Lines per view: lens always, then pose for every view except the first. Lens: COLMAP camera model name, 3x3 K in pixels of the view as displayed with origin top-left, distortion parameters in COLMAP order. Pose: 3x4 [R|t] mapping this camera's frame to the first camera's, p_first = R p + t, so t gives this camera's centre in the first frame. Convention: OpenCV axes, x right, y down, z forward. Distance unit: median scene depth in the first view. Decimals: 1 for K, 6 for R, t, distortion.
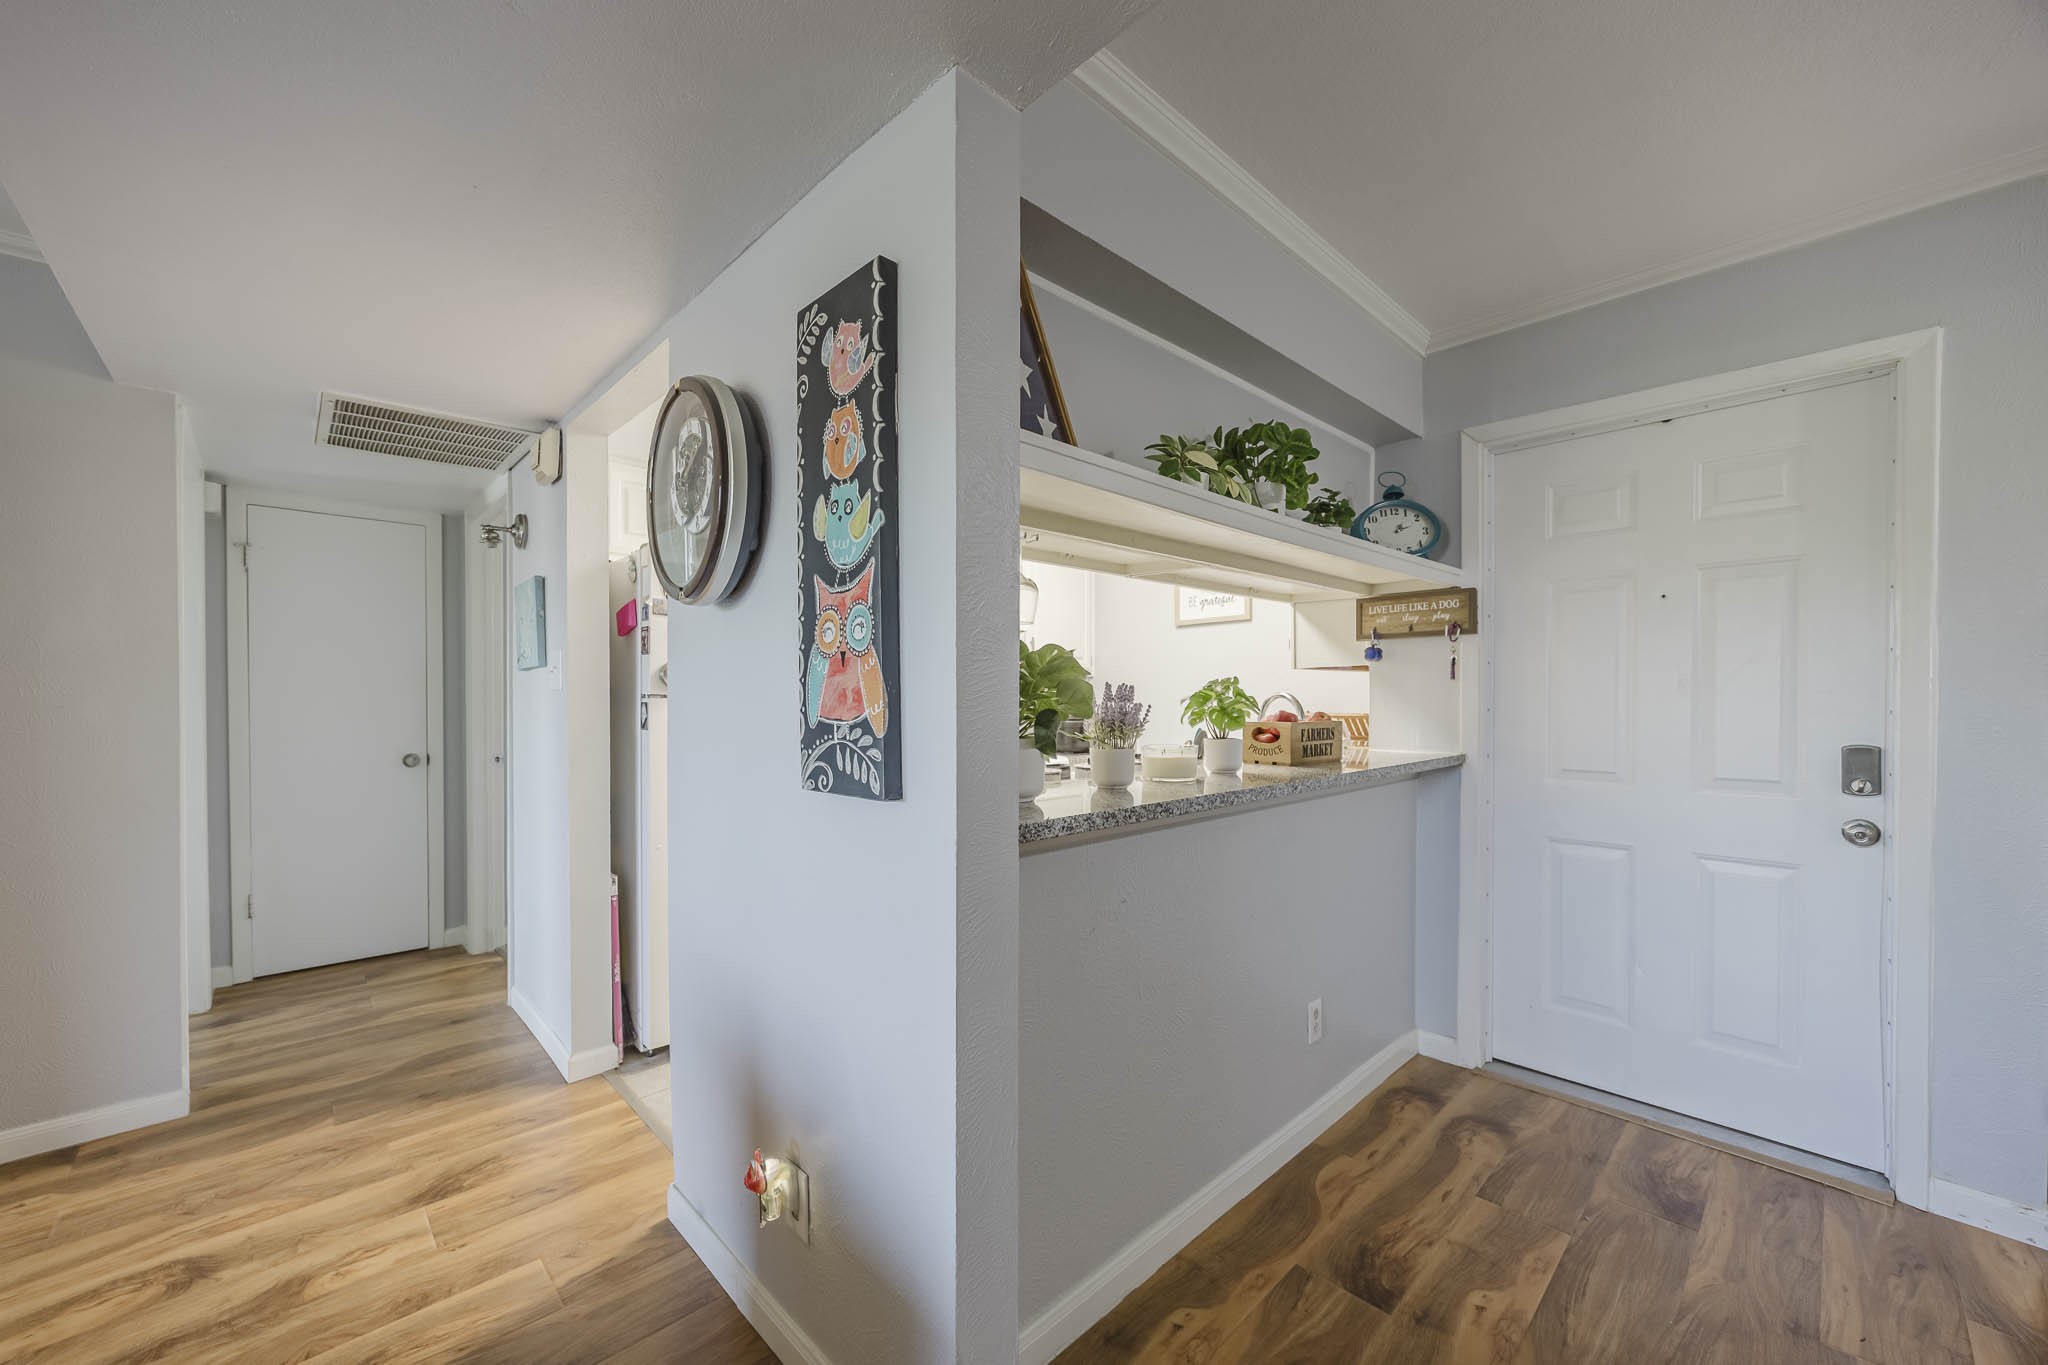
lens RADIAL K [[789.3, 0, 1043.9], [0, 789.3, 708.2], [0, 0, 1]] dist [-0.002625, -0.000482]
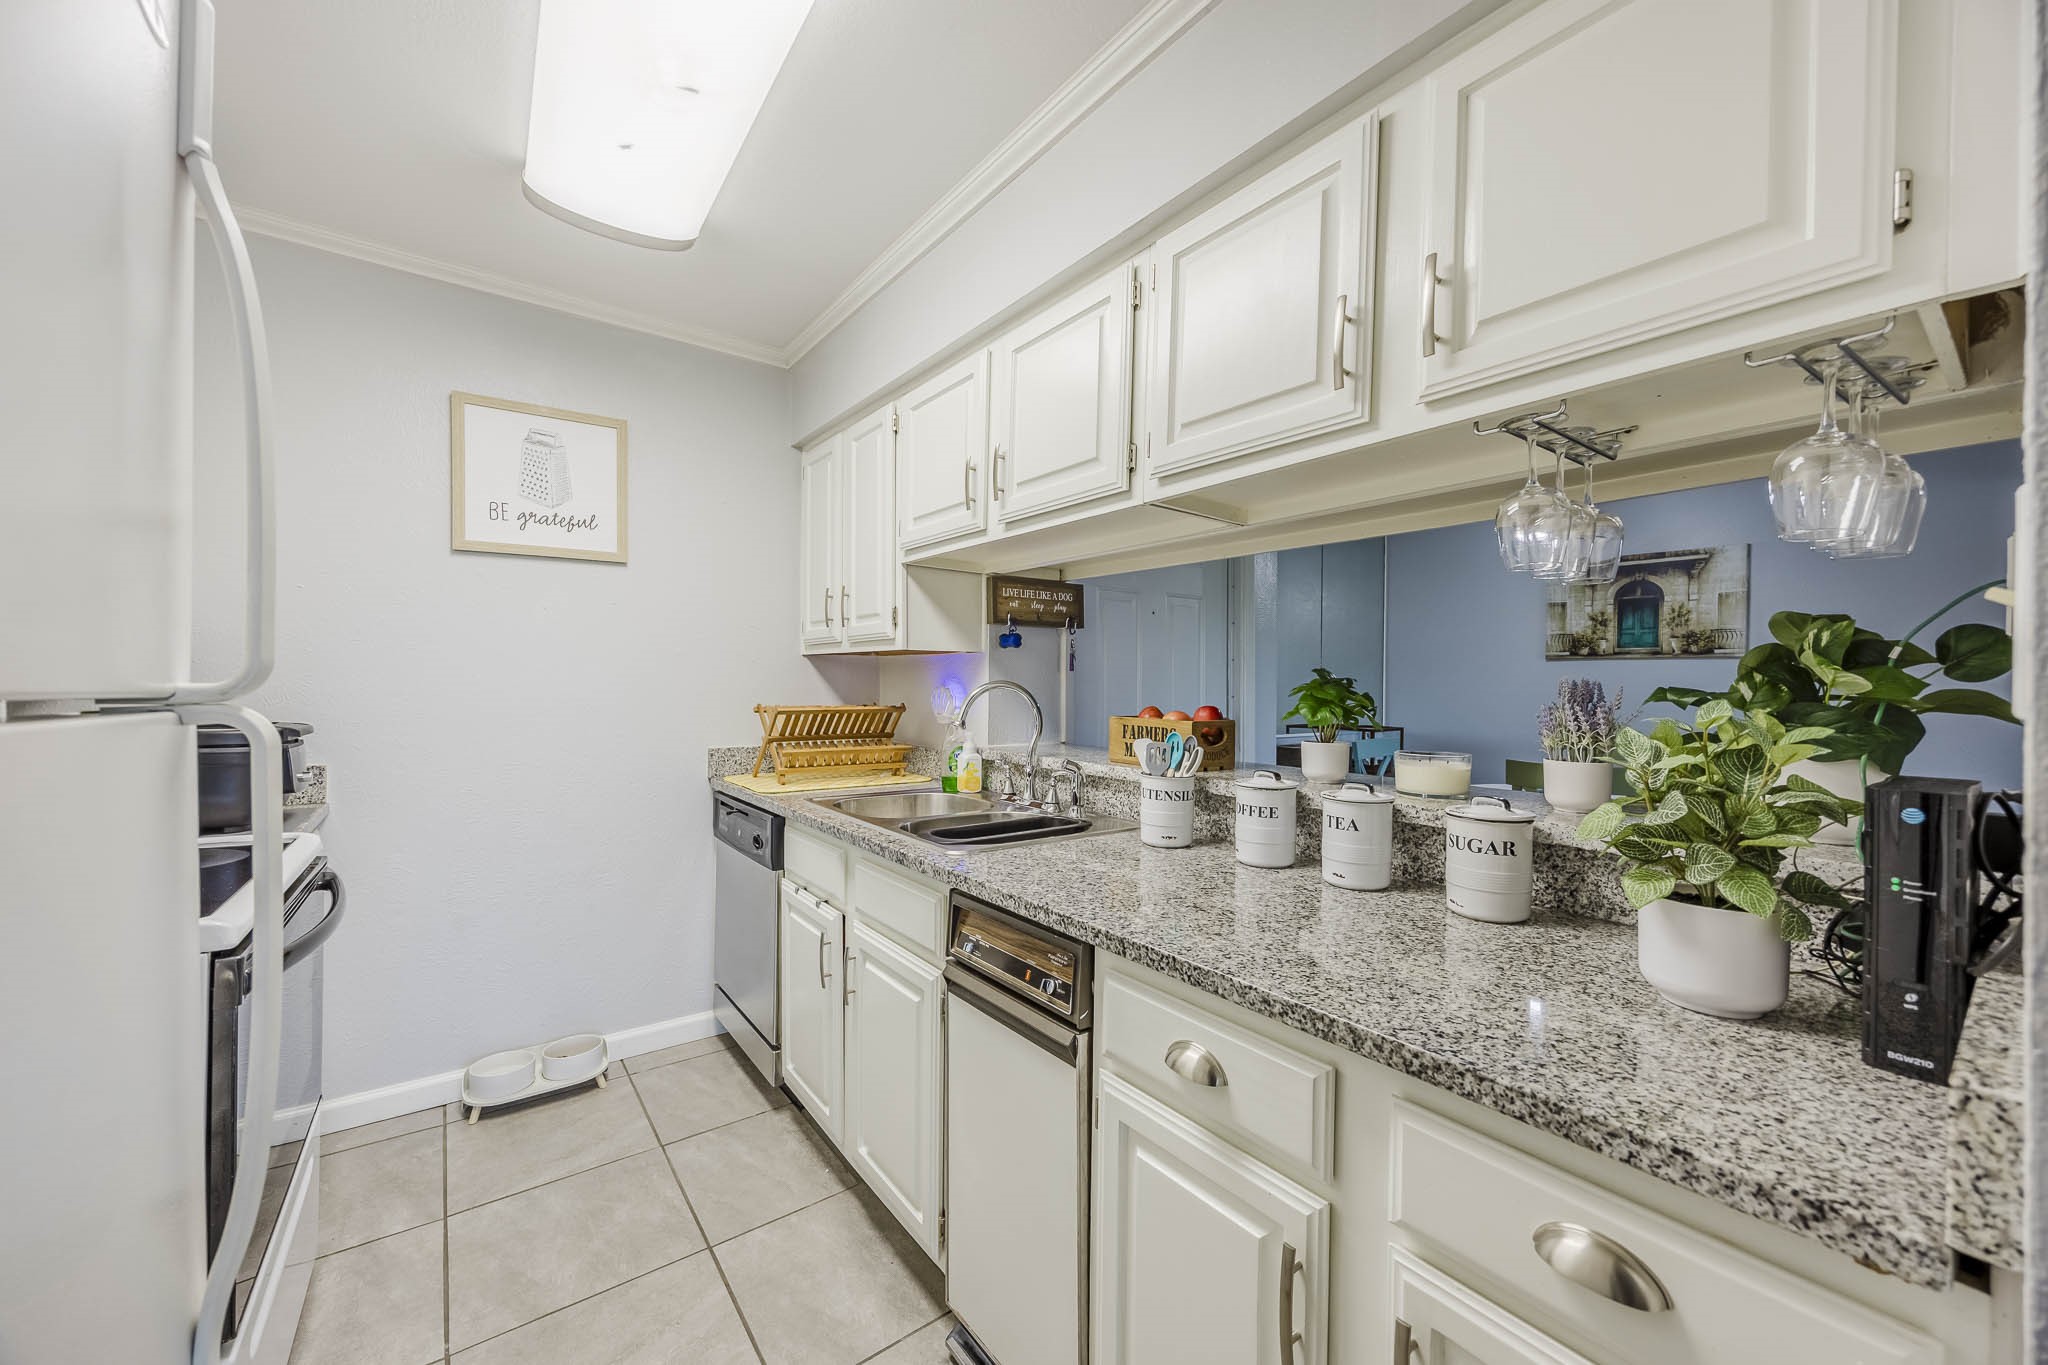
lens RADIAL K [[789.3, 0, 1006.5], [0, 789.3, 681.2], [0, 0, 1]] dist [-0.002625, -0.000482]
pose [[0.142487, 0.001872, 0.989795, -0.553237], [0.009238, 0.999952, -0.003221, -0.022738], [-0.989754, 0.009603, 0.142463, 1.020148]]
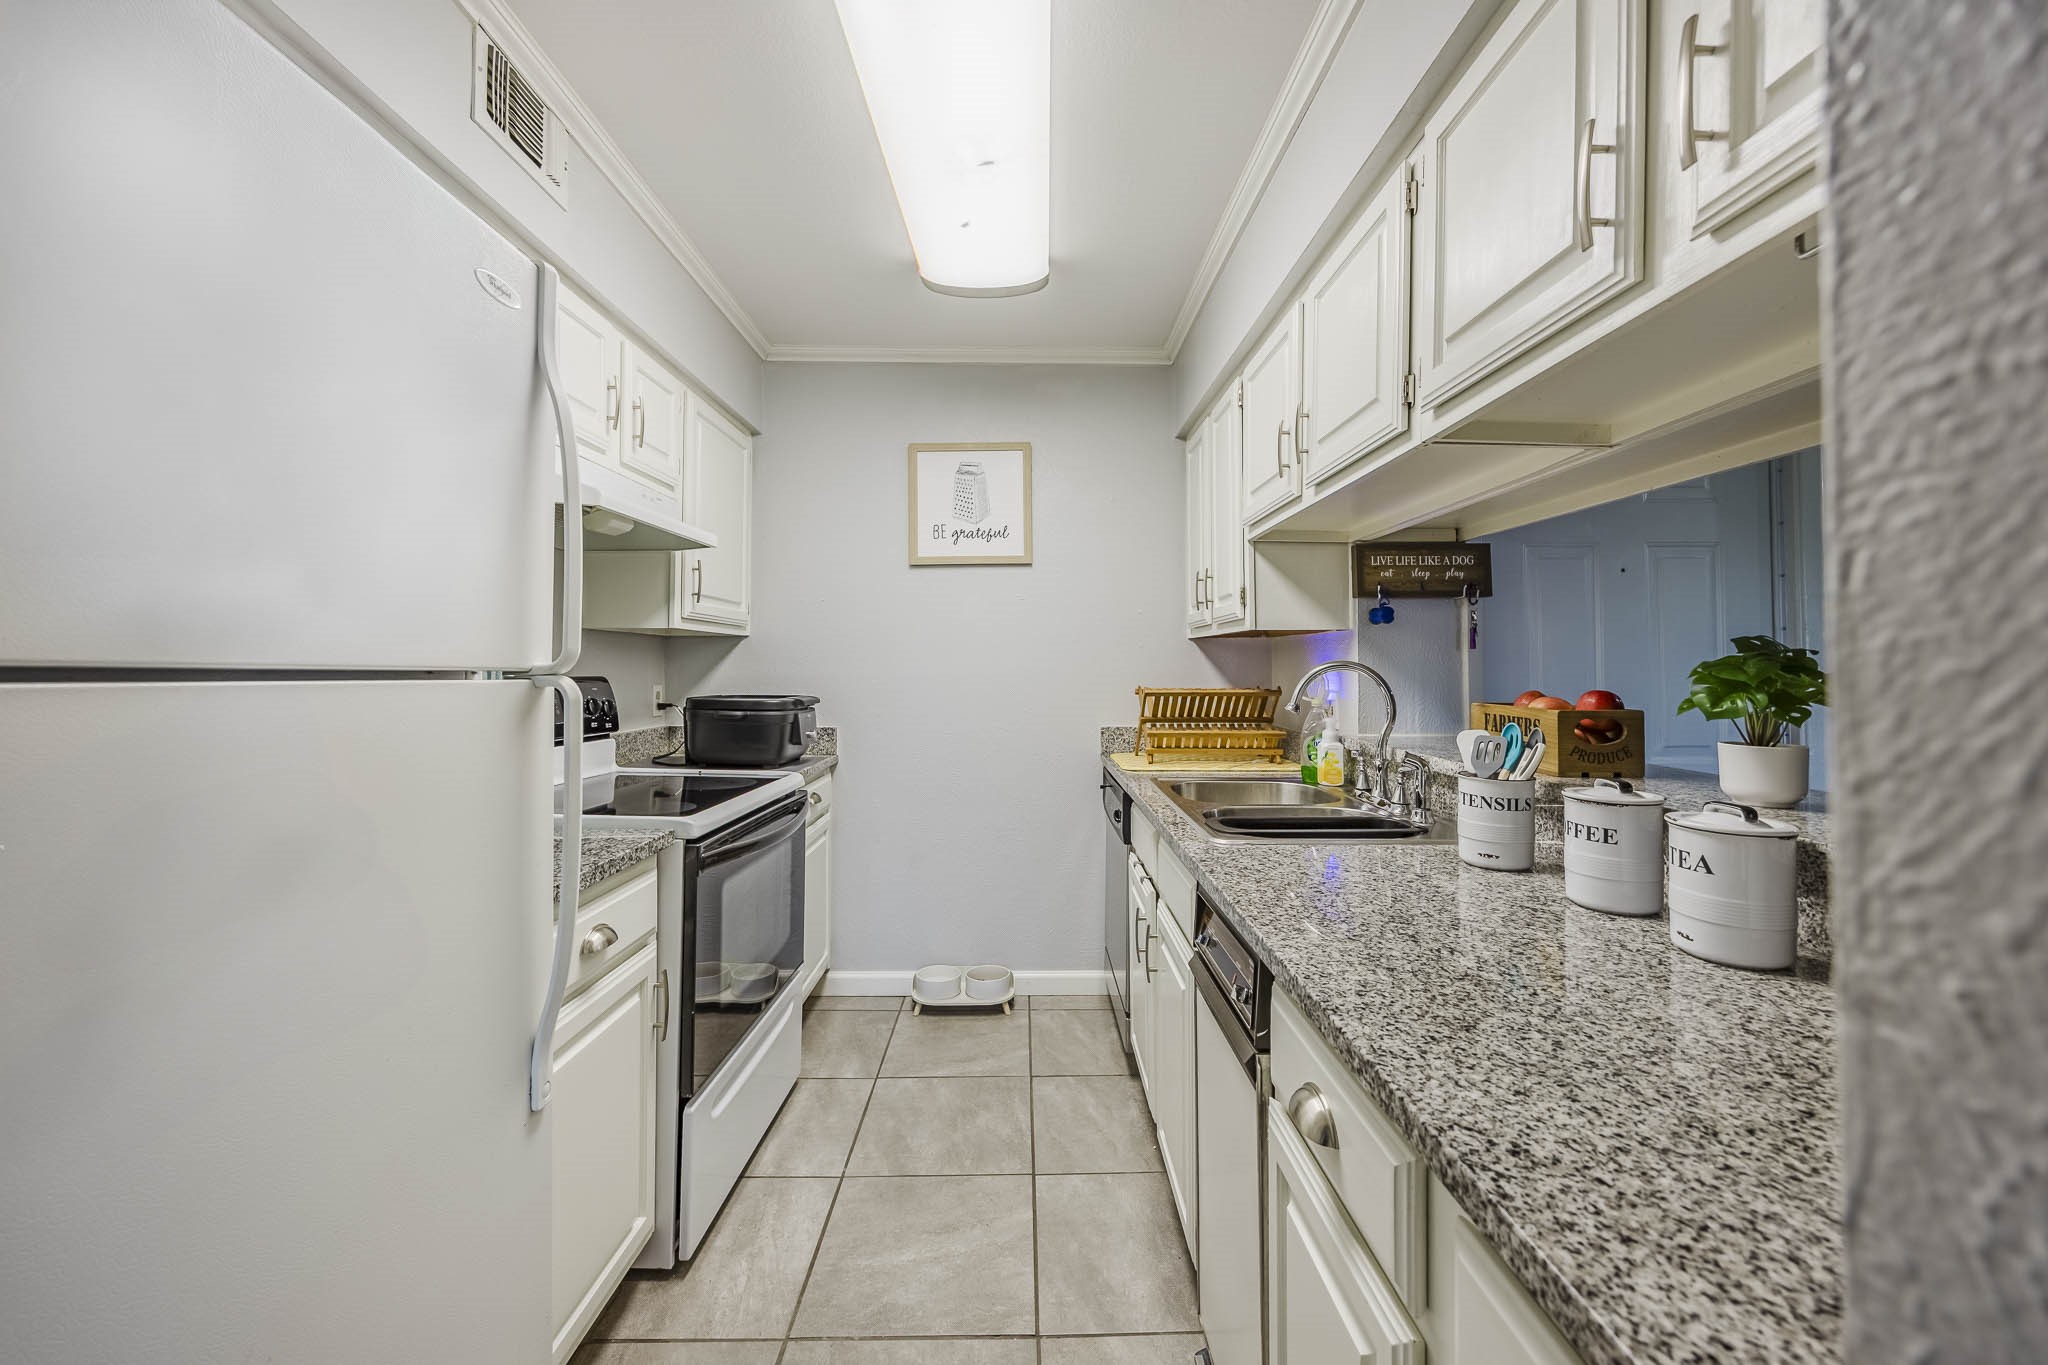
lens RADIAL K [[789.3, 0, 1008.8], [0, 789.3, 645.9], [0, 0, 1]] dist [-0.002625, -0.000482]
pose [[0.701152, 0.018743, 0.712766, -0.472378], [0.011396, 0.999232, -0.037486, -0.014985], [-0.712921, 0.034406, 0.700400, 0.830830]]
